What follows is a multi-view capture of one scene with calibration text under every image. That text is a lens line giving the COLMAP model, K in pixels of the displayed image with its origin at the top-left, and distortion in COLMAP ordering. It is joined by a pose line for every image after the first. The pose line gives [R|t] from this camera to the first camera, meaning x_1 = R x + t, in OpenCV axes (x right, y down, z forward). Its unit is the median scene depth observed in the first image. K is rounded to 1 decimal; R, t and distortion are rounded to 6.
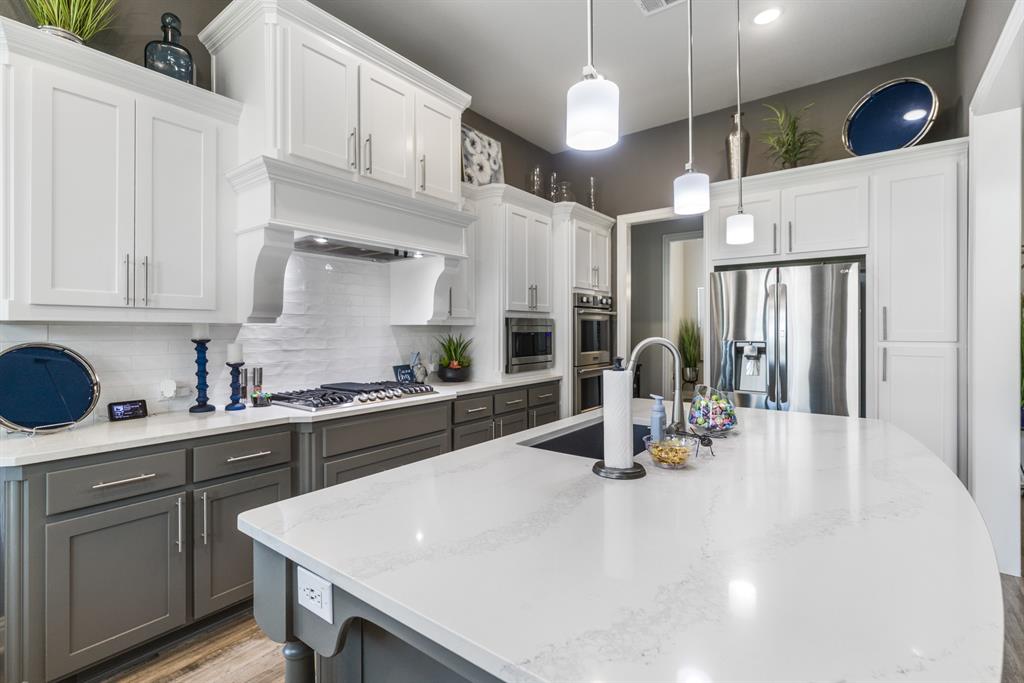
lens RADIAL K [[469.8, 0, 496.3], [0, 469.8, 330.4], [0, 0, 1]] dist [0.003143, -0.000037]
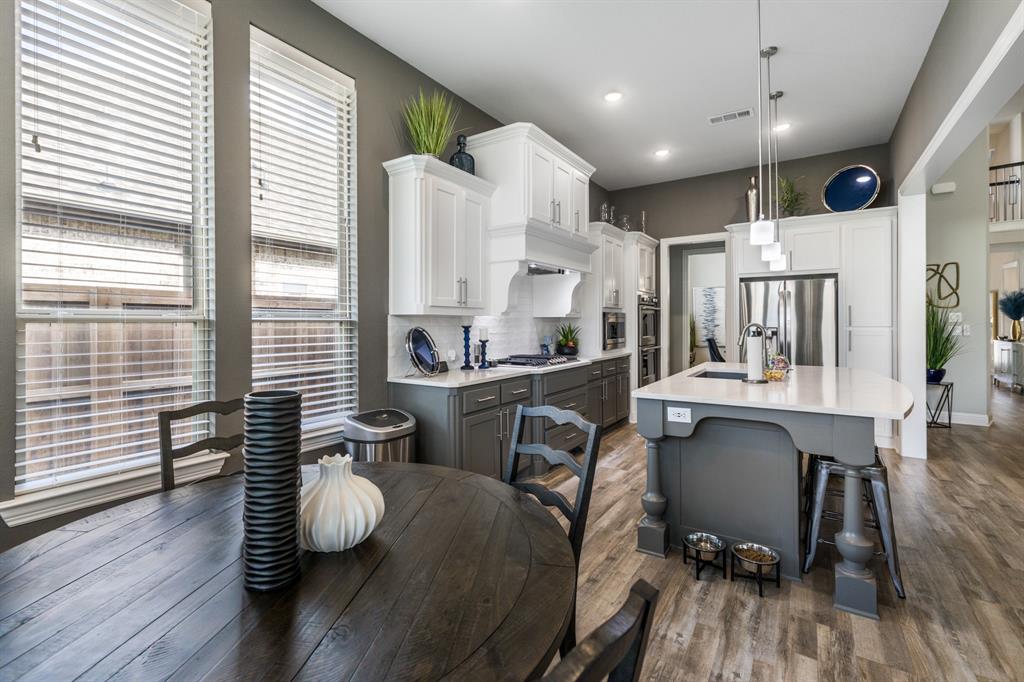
lens RADIAL K [[451.2, 0, 502.3], [0, 451.2, 322.7], [0, 0, 1]] dist [0.003177, 0.000613]
pose [[0.997108, -0.002264, 0.075970, -0.431693], [0.002386, 0.999996, -0.001513, 0.007266], [-0.075966, 0.001689, 0.997109, -0.411056]]
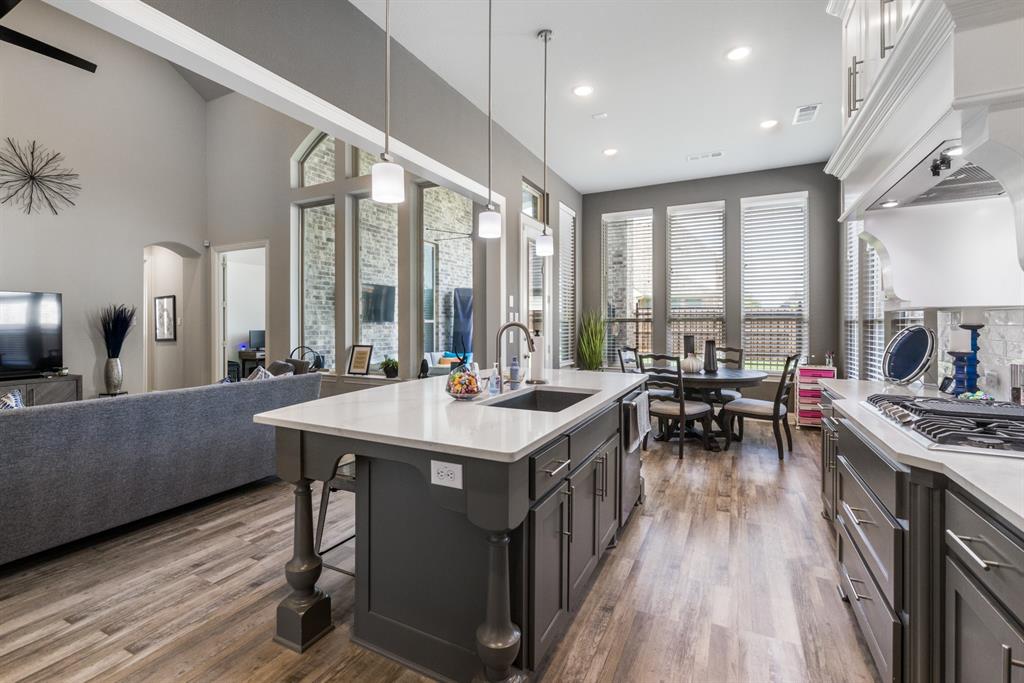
lens RADIAL K [[451.2, 0, 502.3], [0, 451.2, 323.2], [0, 0, 1]] dist [0.003177, 0.000613]
pose [[-0.981588, 0.003838, -0.190974, 0.314780], [0.004256, 0.999989, -0.001779, 0.011598], [0.190965, -0.002559, -0.981593, 1.177860]]
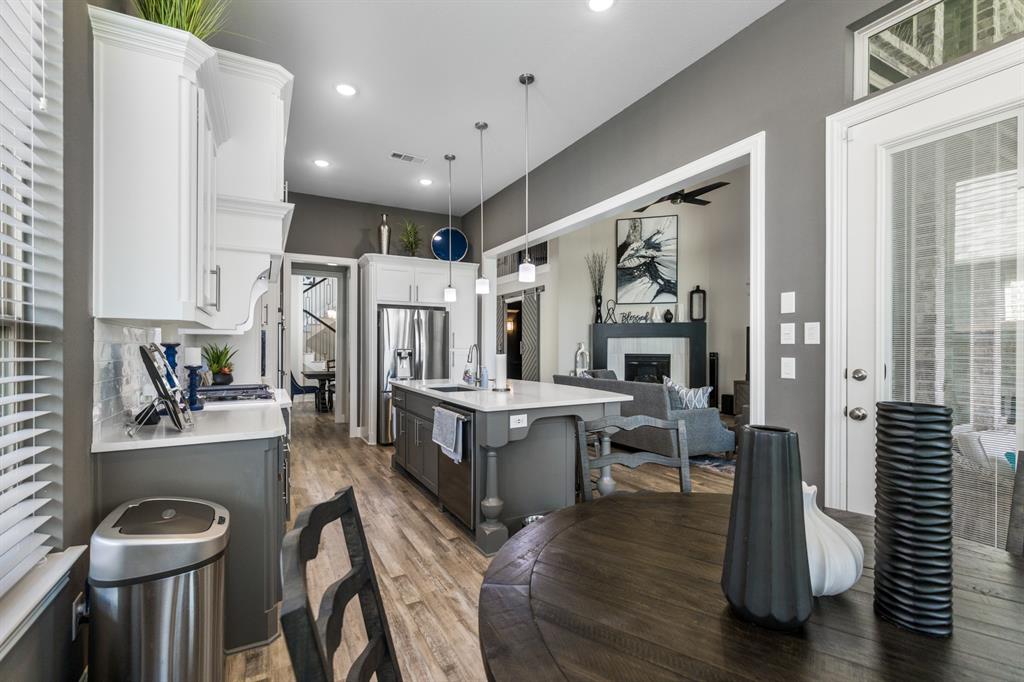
lens RADIAL K [[446.9, 0, 507.6], [0, 446.9, 348.3], [0, 0, 1]] dist [0.002989, 0.000234]
pose [[0.388003, 0.002396, 0.921655, -0.849505], [-0.002837, 0.999995, -0.001405, 0.020677], [-0.921654, -0.002070, 0.388008, -0.026521]]
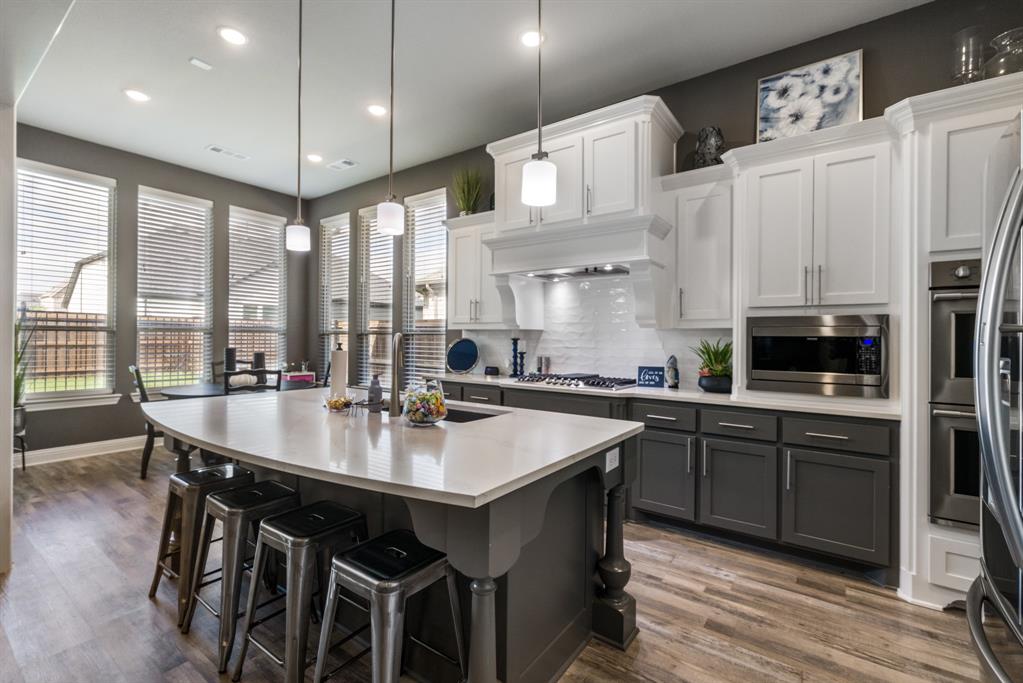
lens RADIAL K [[452.5, 0, 505.1], [0, 452.5, 334.0], [0, 0, 1]] dist [0.001678, 0.000388]
pose [[0.038709, -0.006947, -0.999226, 0.804333], [-0.010410, 0.999919, -0.007355, 0.010997], [0.999196, 0.010687, 0.038633, 0.618100]]
